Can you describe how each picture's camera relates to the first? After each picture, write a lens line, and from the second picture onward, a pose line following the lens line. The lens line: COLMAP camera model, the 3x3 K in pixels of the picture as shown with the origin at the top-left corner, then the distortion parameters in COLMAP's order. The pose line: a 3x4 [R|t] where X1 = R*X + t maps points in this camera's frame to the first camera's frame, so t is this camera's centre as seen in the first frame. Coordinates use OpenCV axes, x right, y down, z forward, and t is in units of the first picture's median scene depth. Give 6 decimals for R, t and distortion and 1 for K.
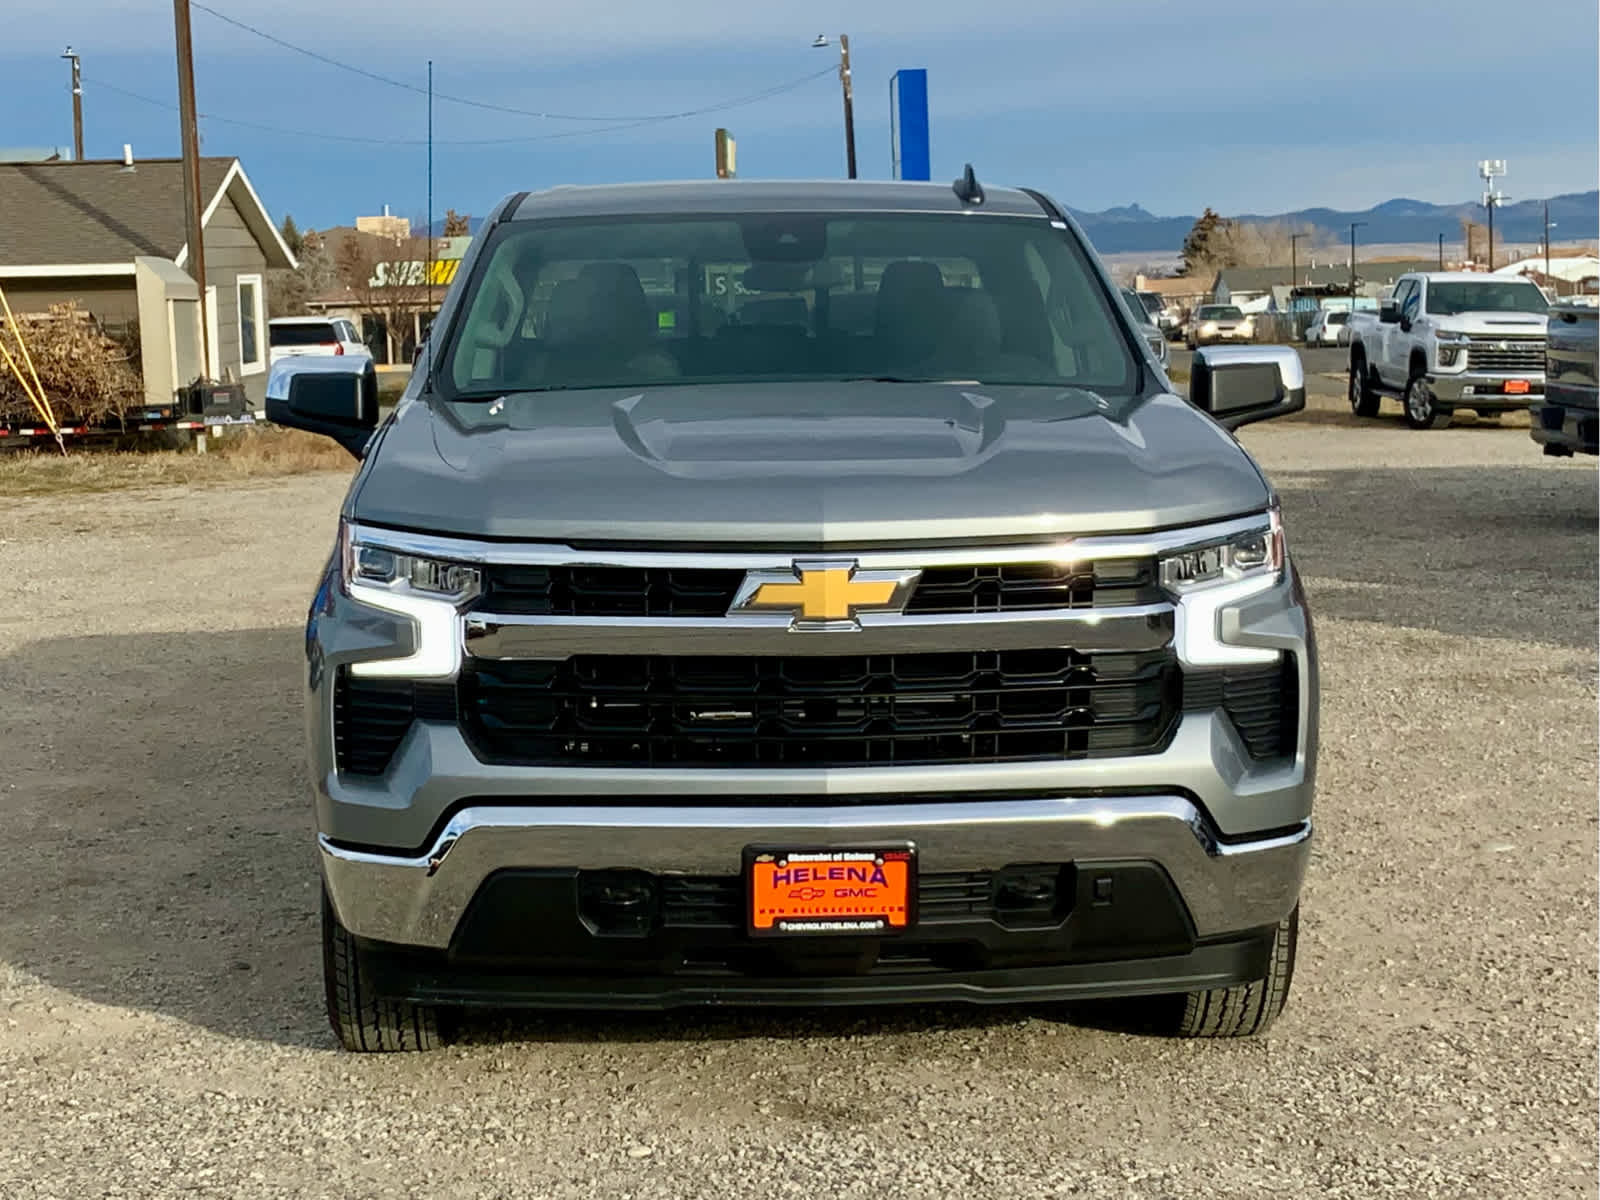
lens RADIAL K [[3007.4, 0, 800.0], [0, 3007.4, 600.0], [0, 0, 1]] dist [0.118345, -0.010116]
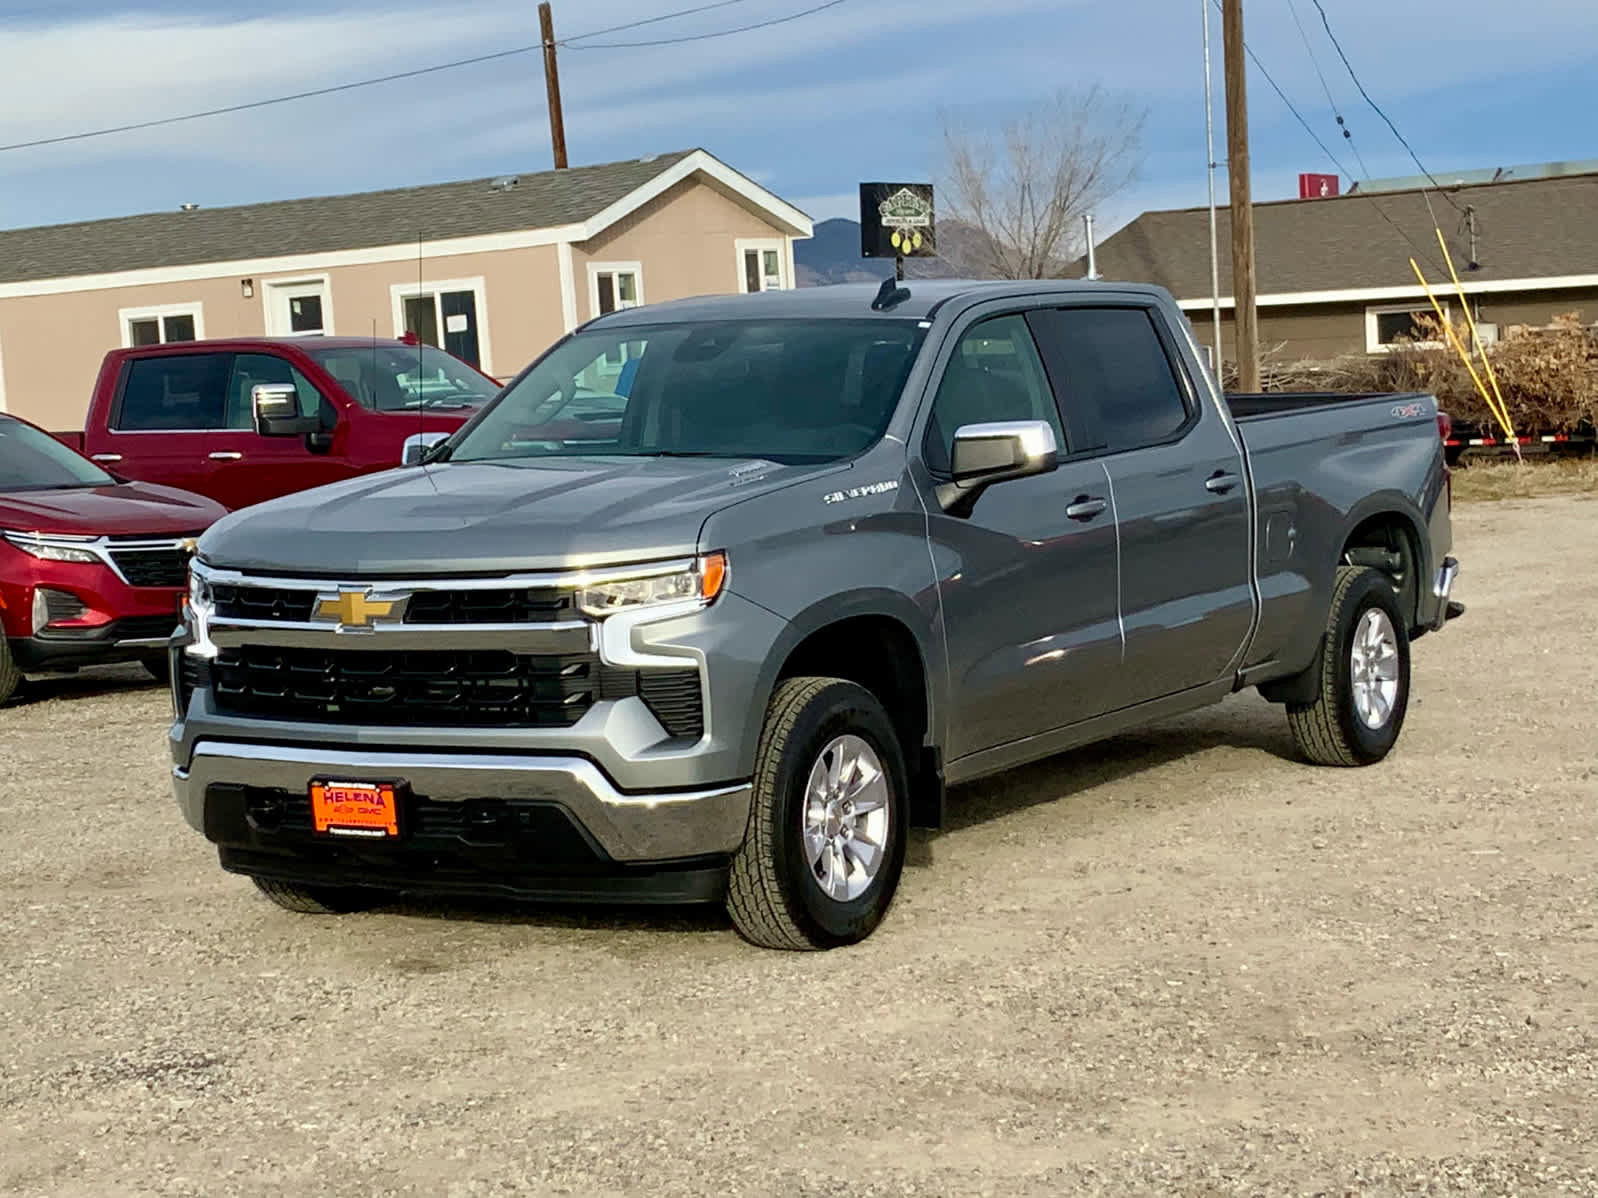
lens RADIAL K [[3003.7, 0, 799.0], [0, 3003.7, 599.0], [0, 0, 1]] dist [0.118345, -0.010116]
pose [[0.853283, 0.023173, -0.520933, 0.963559], [-0.023424, 0.999707, 0.006102, -0.020516], [0.520922, 0.006996, 0.853576, -0.151462]]
